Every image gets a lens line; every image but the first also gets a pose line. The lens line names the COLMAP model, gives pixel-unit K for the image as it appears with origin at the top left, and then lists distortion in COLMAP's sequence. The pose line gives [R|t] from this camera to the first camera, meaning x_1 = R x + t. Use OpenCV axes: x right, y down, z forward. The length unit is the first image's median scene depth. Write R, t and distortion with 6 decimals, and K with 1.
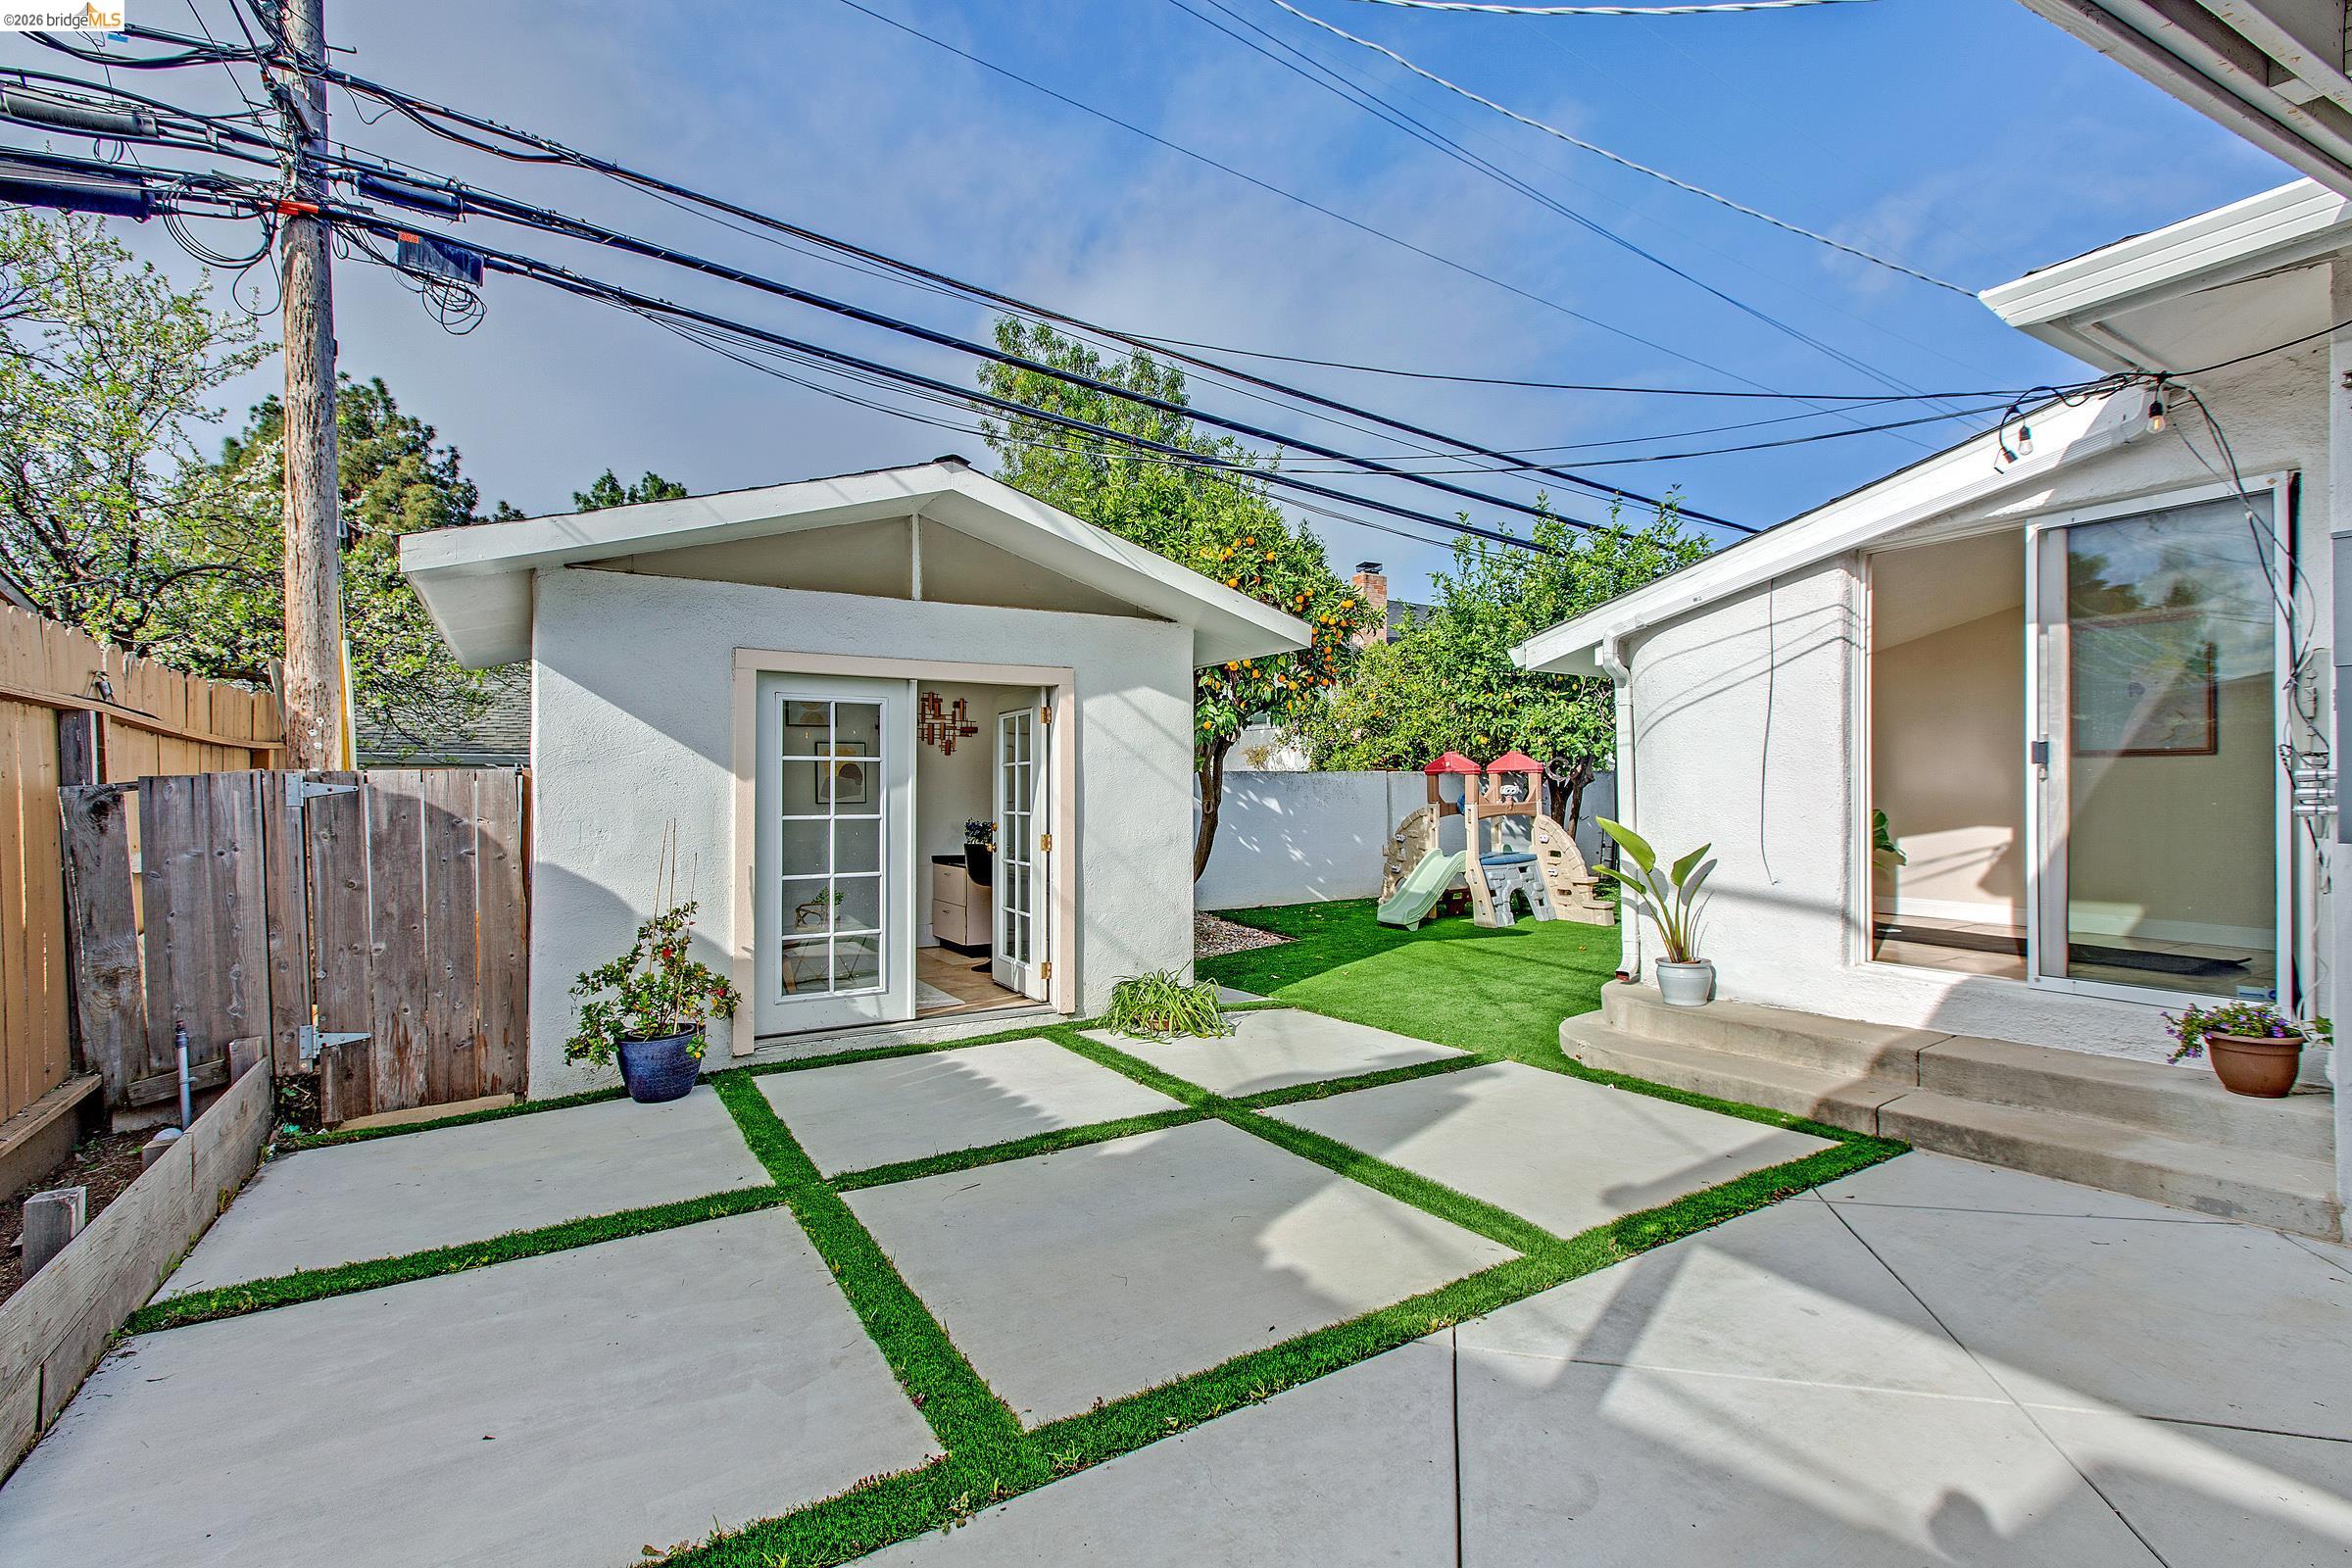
lens RADIAL K [[1050.6, 0, 1153.7], [0, 1050.6, 782.3], [0, 0, 1]] dist [-0.001672, -0.004049]
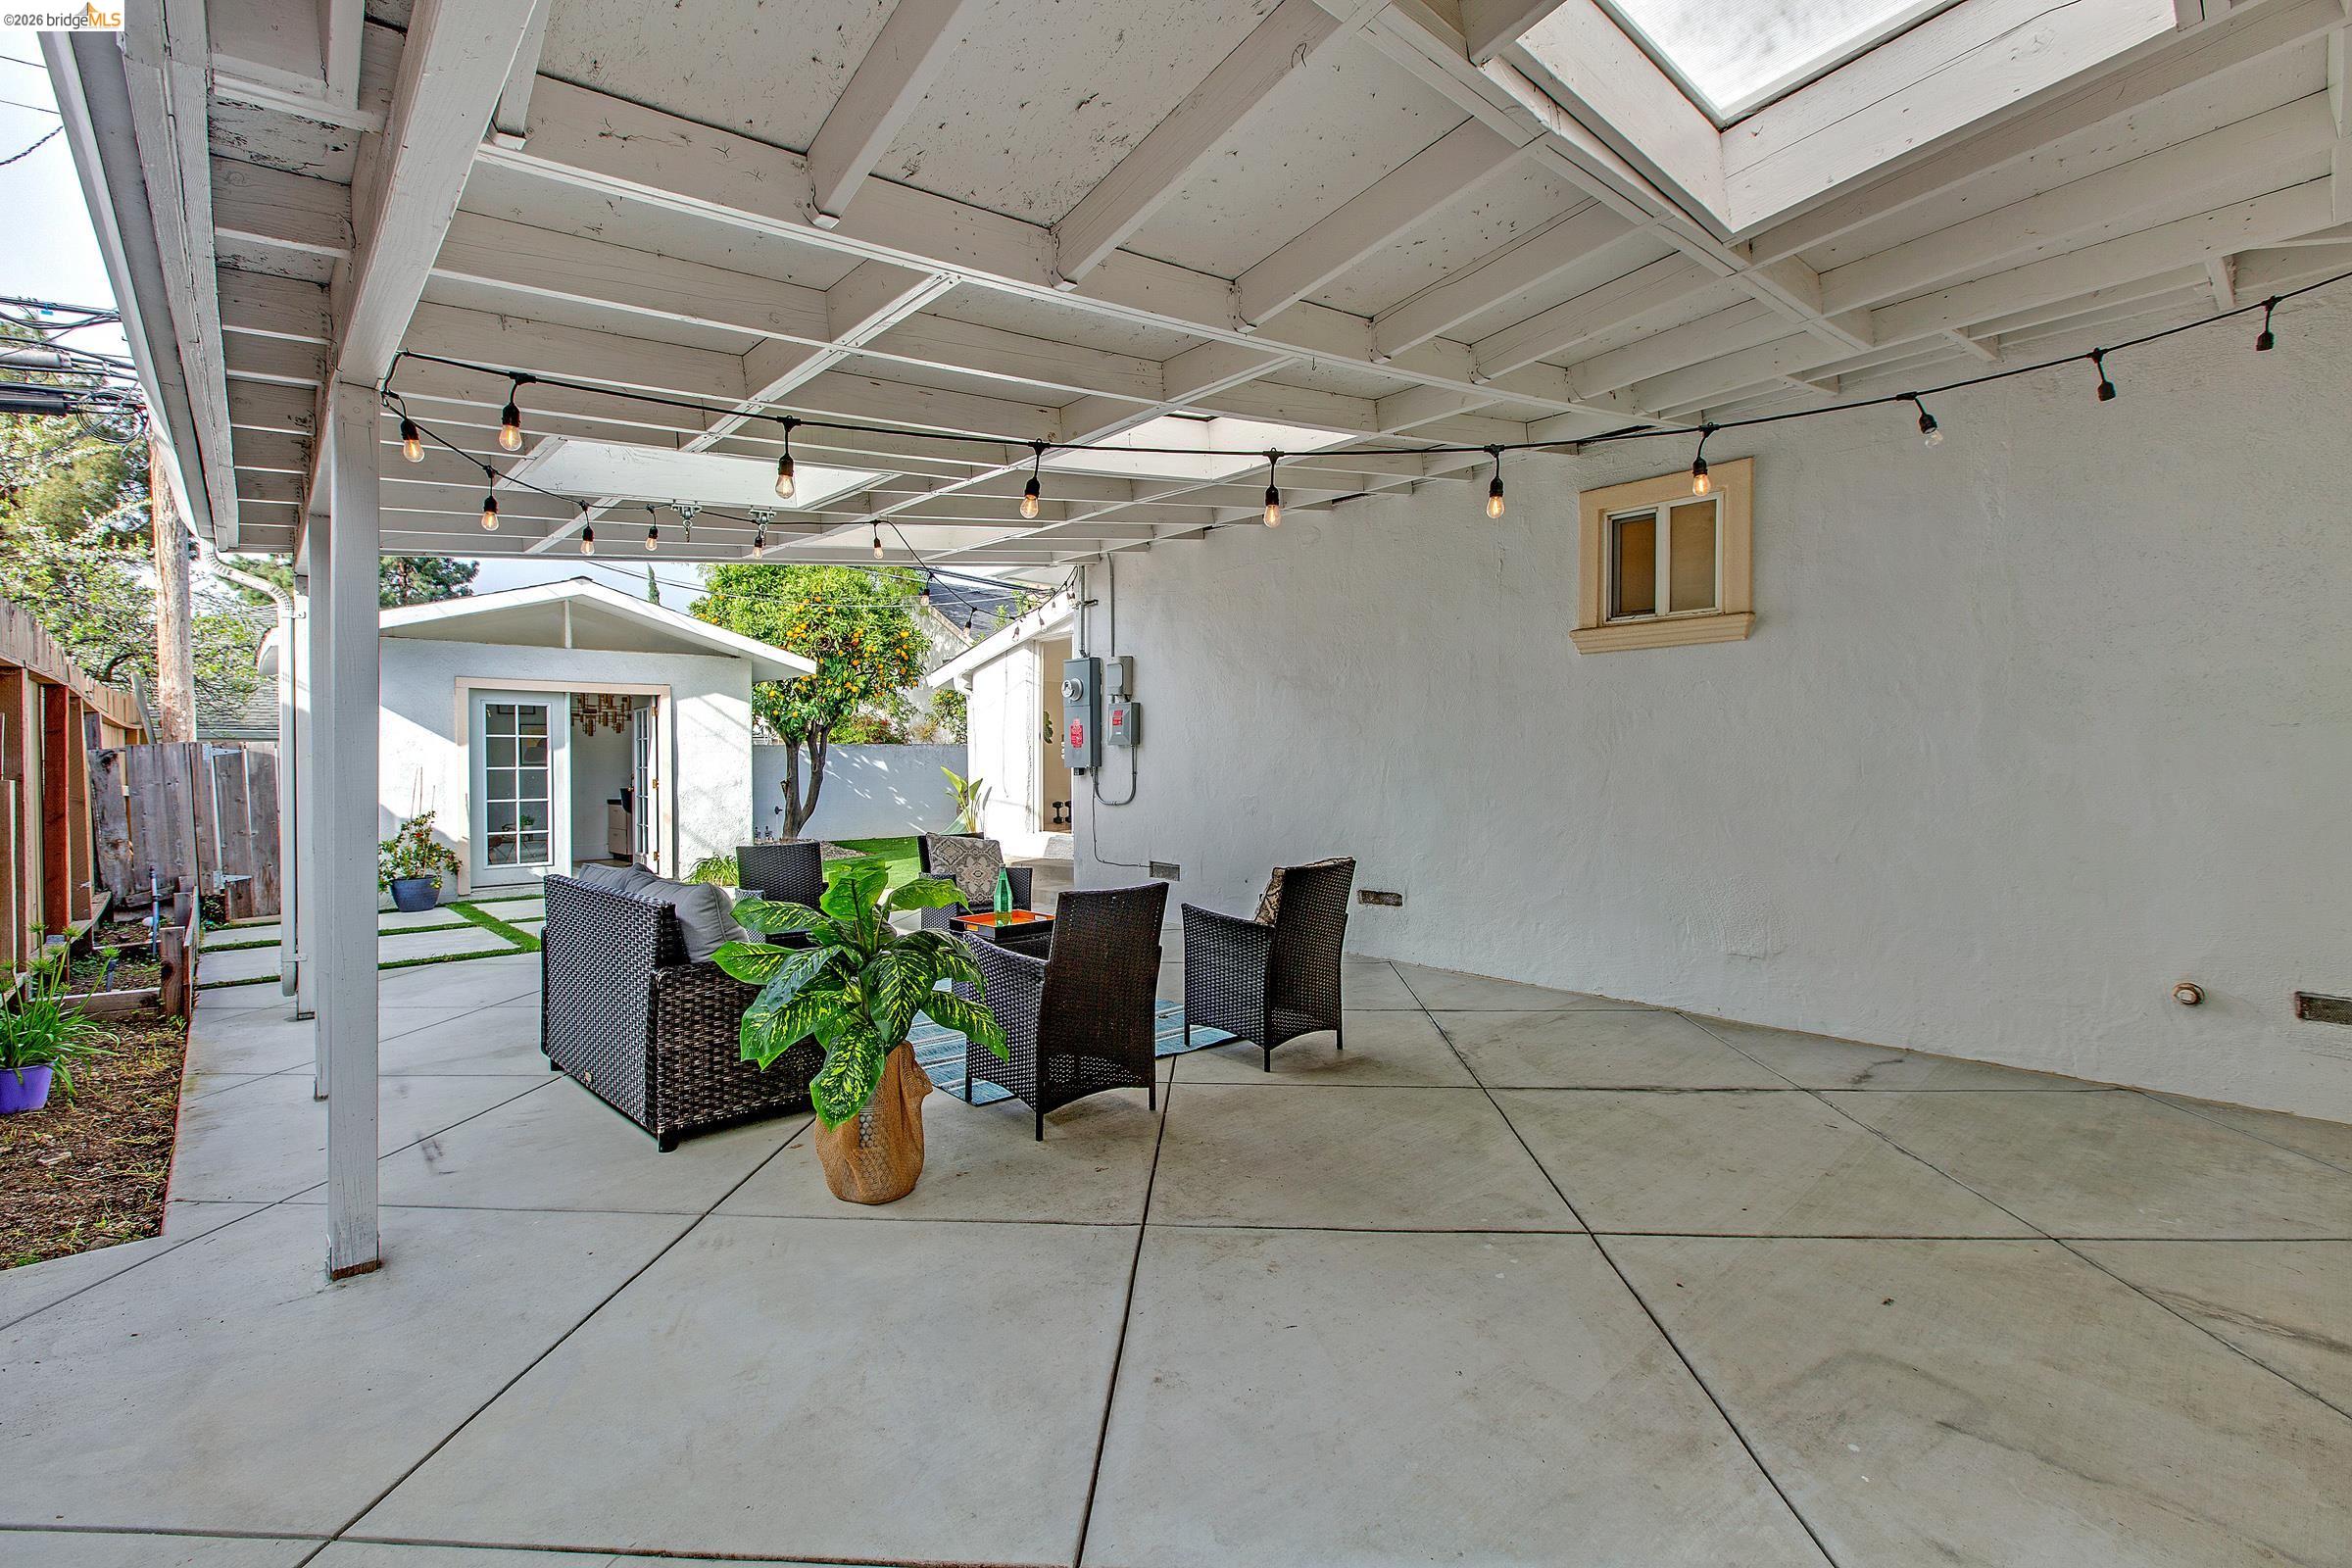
lens RADIAL K [[1050.6, 0, 1173.8], [0, 1050.6, 780.1], [0, 0, 1]] dist [-0.001672, -0.004049]
pose [[0.978480, -0.006997, 0.206225, 0.422737], [0.002346, 0.999738, 0.022788, 0.014504], [-0.206331, -0.021814, 0.978239, -0.992515]]
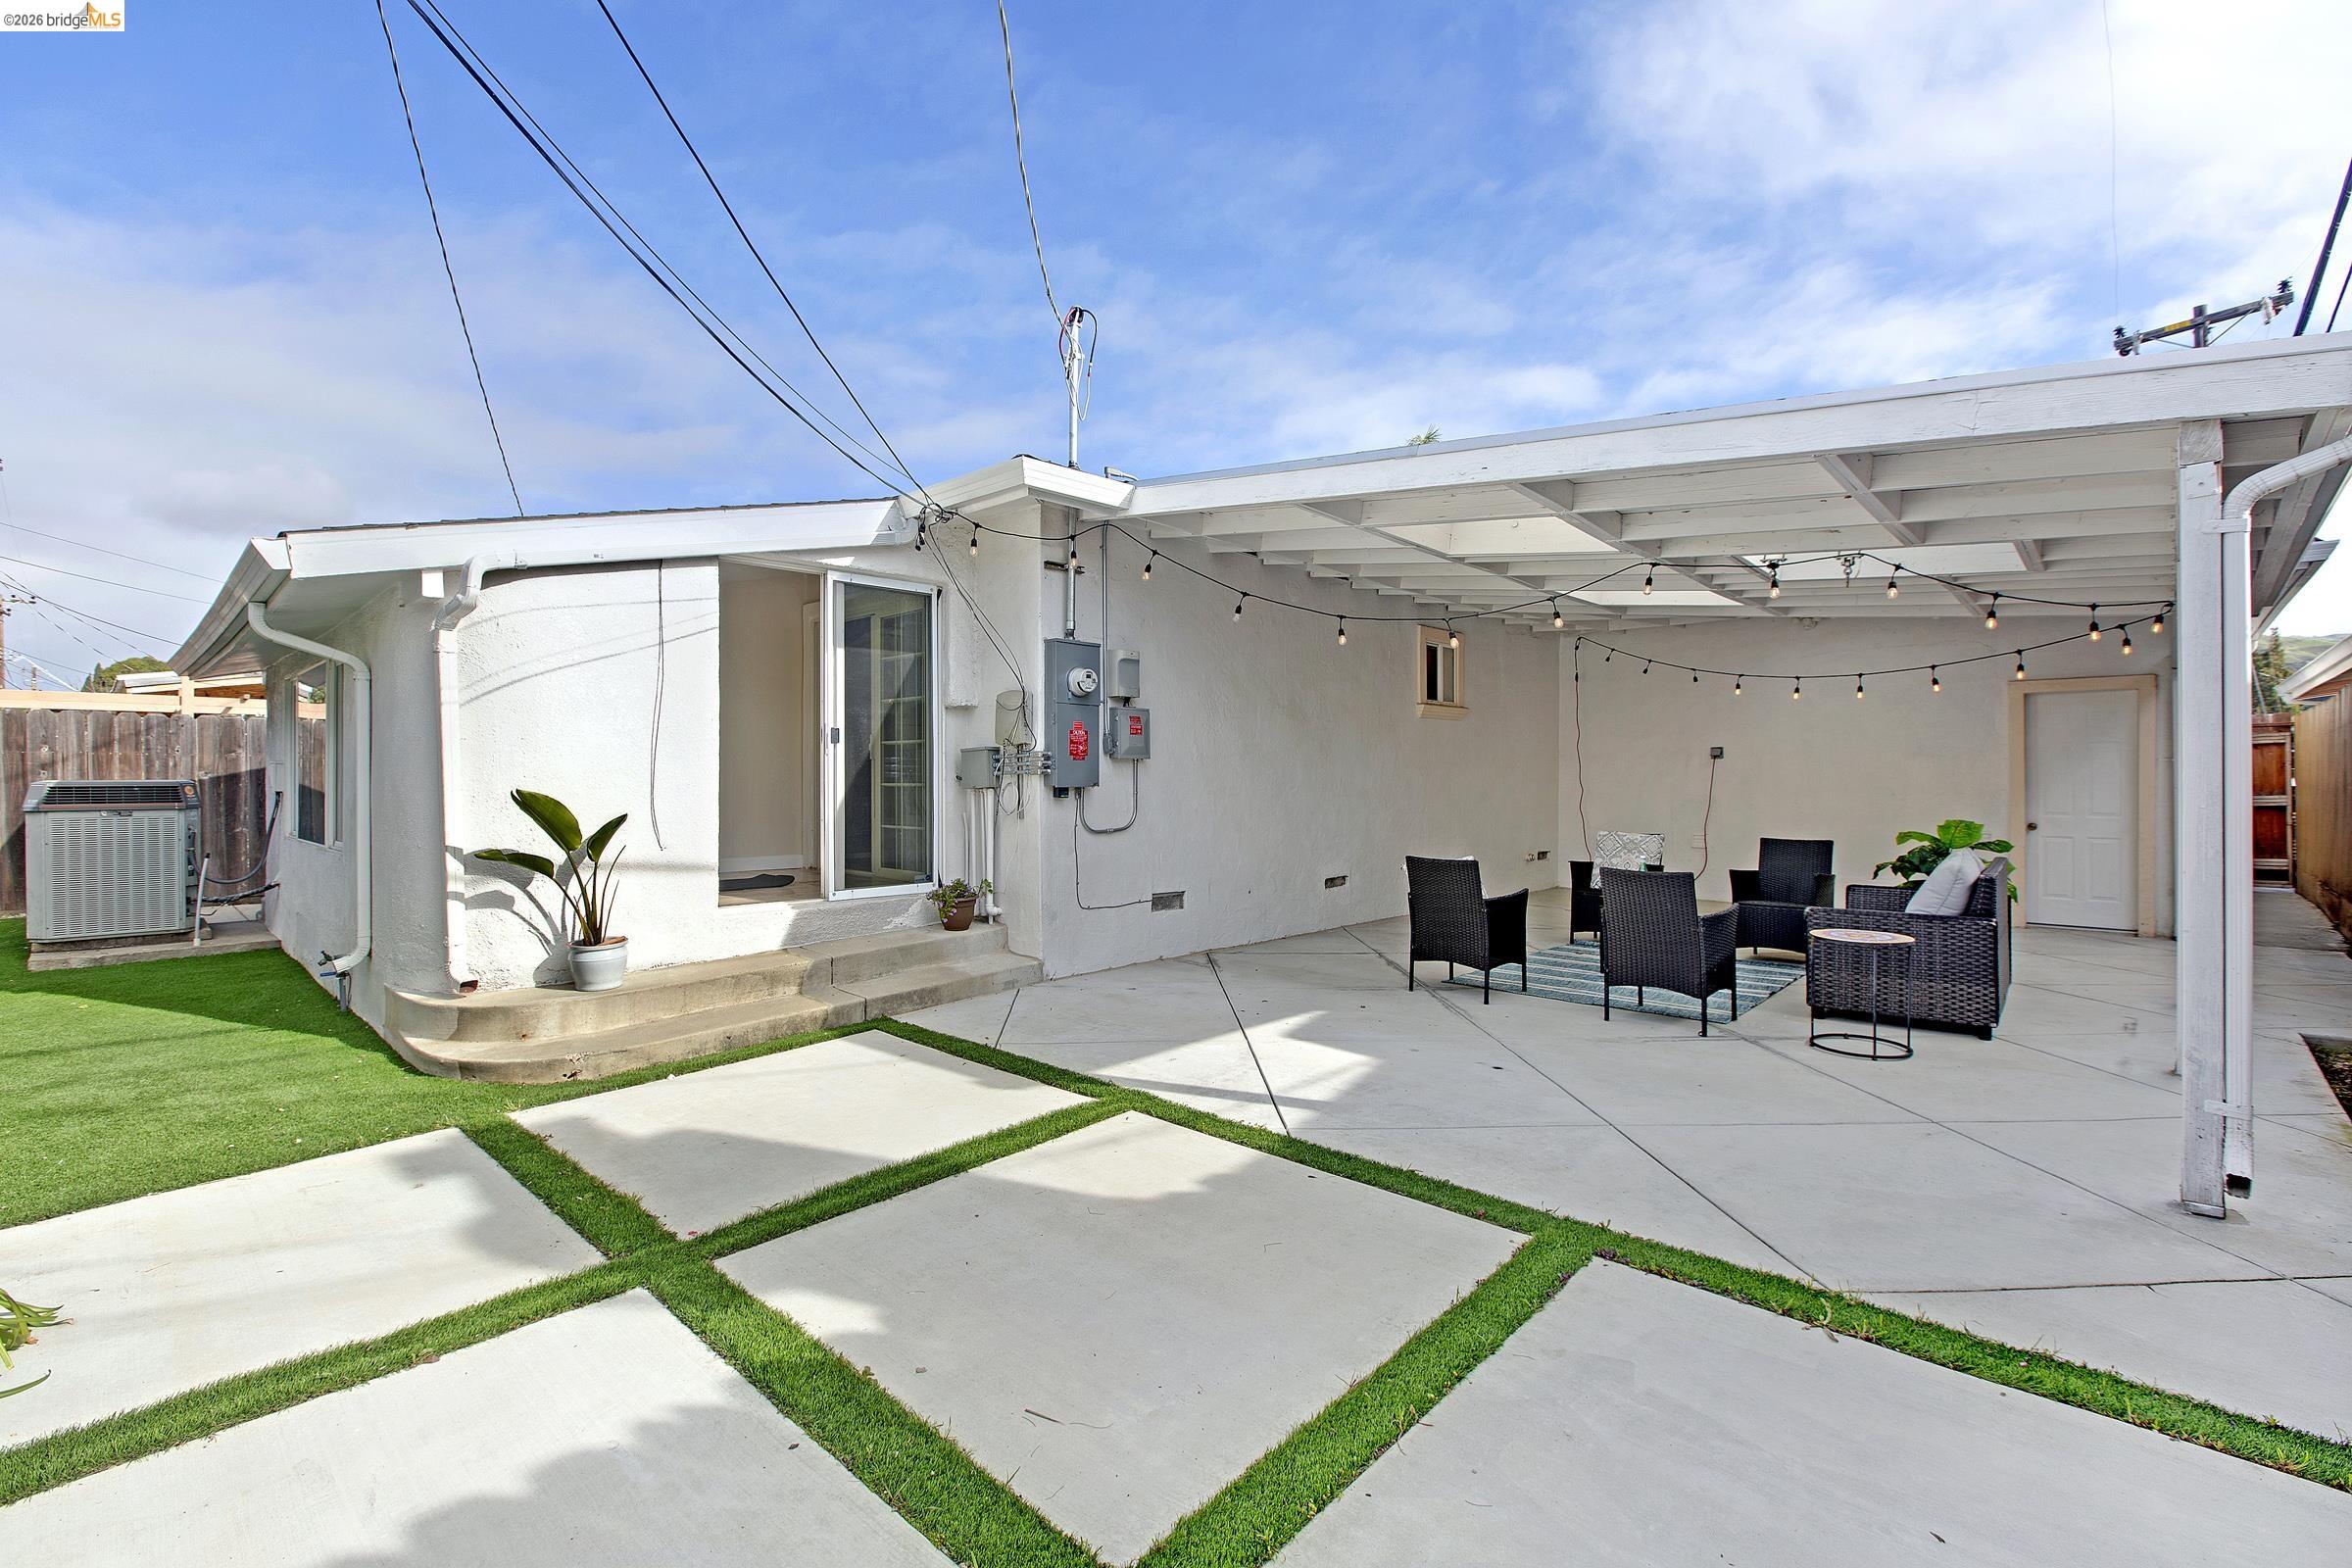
lens RADIAL K [[1048.0, 0, 1174.4], [0, 1048.0, 774.8], [0, 0, 1]] dist [-0.013721, 0.001588]
pose [[-0.290970, 0.001213, 0.956731, -0.489397], [-0.005196, 0.999982, -0.002848, 0.019795], [-0.956718, -0.005800, -0.290958, 0.718159]]
